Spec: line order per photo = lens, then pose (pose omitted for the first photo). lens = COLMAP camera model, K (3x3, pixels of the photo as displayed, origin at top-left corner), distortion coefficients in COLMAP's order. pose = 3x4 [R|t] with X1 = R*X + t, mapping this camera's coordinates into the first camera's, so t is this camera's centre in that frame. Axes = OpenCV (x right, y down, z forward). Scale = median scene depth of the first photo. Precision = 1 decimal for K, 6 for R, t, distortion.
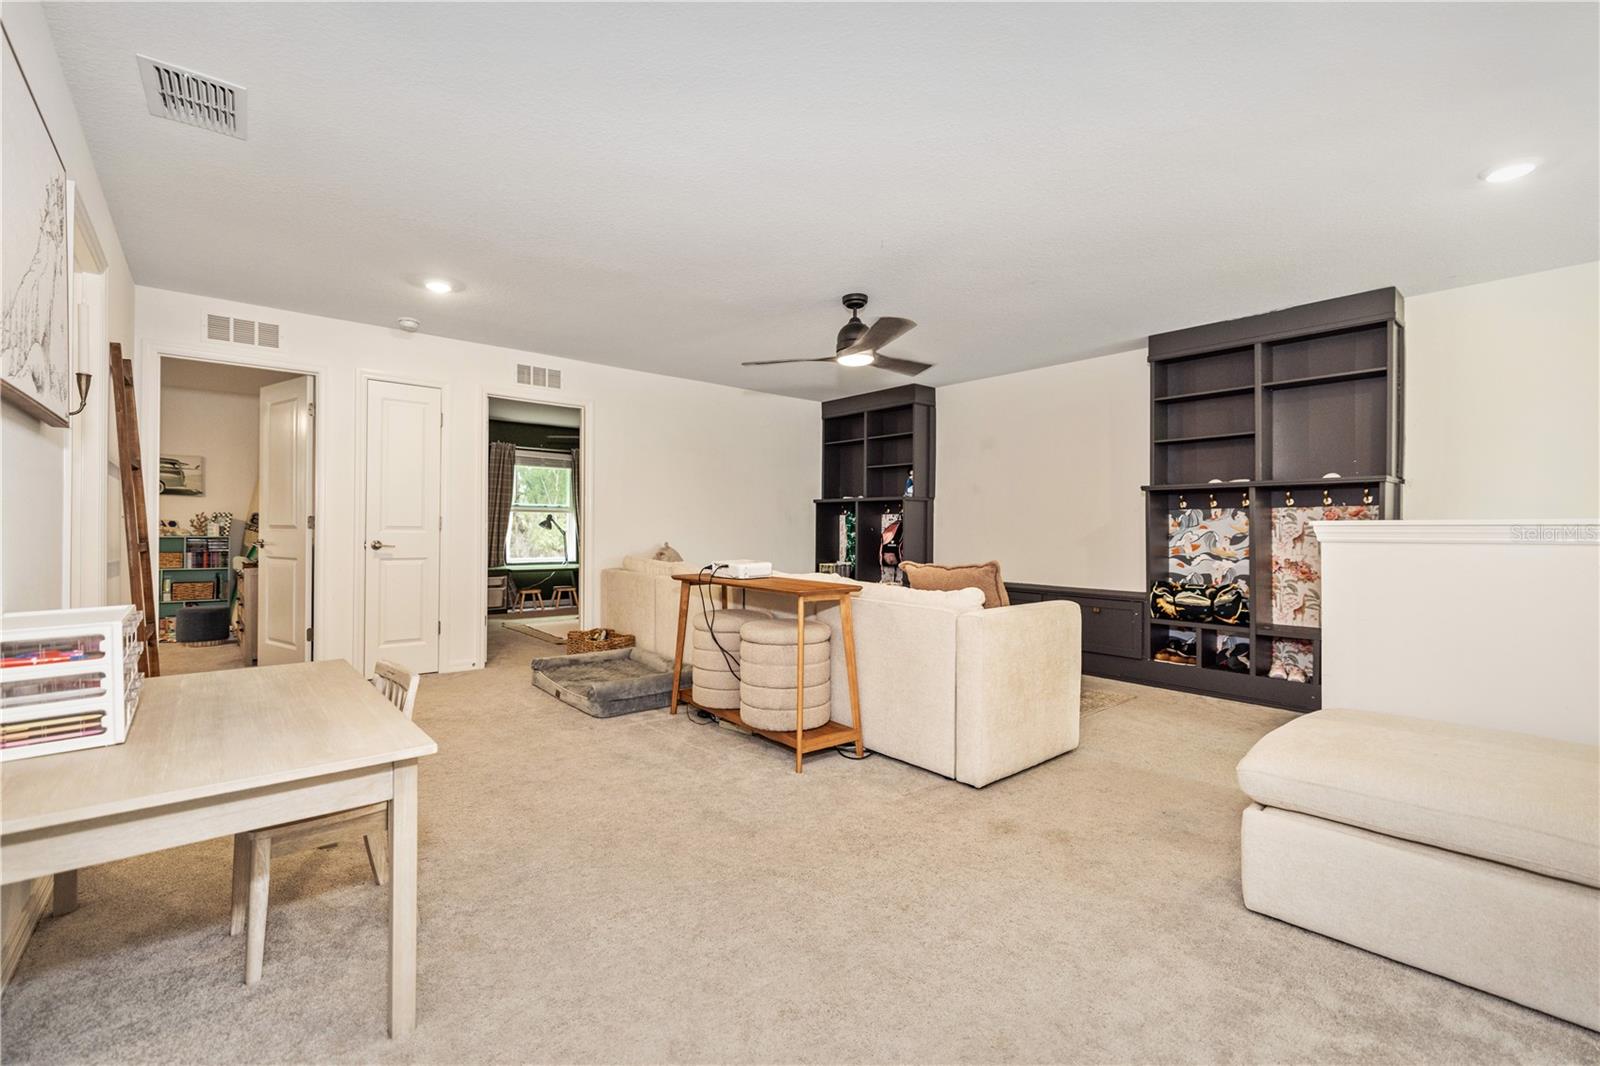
lens RADIAL K [[673.2, 0, 783.4], [0, 673.2, 530.0], [0, 0, 1]] dist [-0.000264, -0.000309]
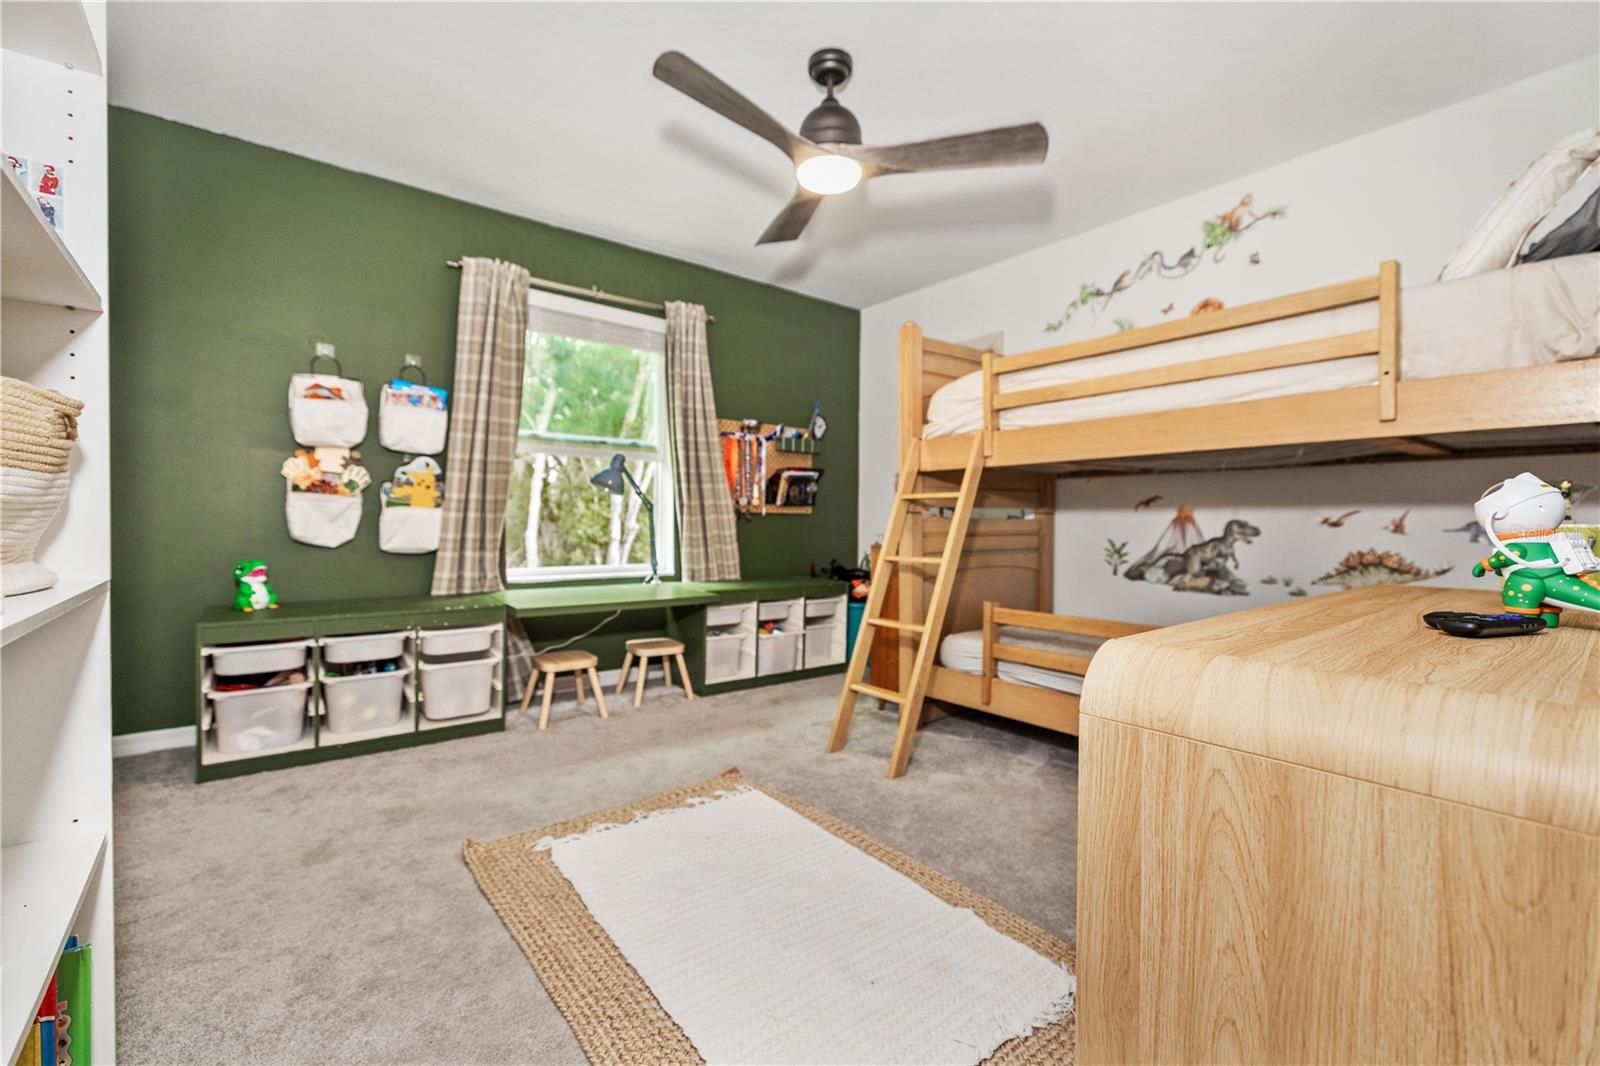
lens RADIAL K [[673.2, 0, 783.4], [0, 673.2, 530.0], [0, 0, 1]] dist [-0.000264, -0.000309]
pose [[0.999125, 0.002231, -0.041762, -0.274038], [-0.001768, 0.999937, 0.011116, 0.017513], [0.041784, -0.011032, 0.999066, 0.718079]]
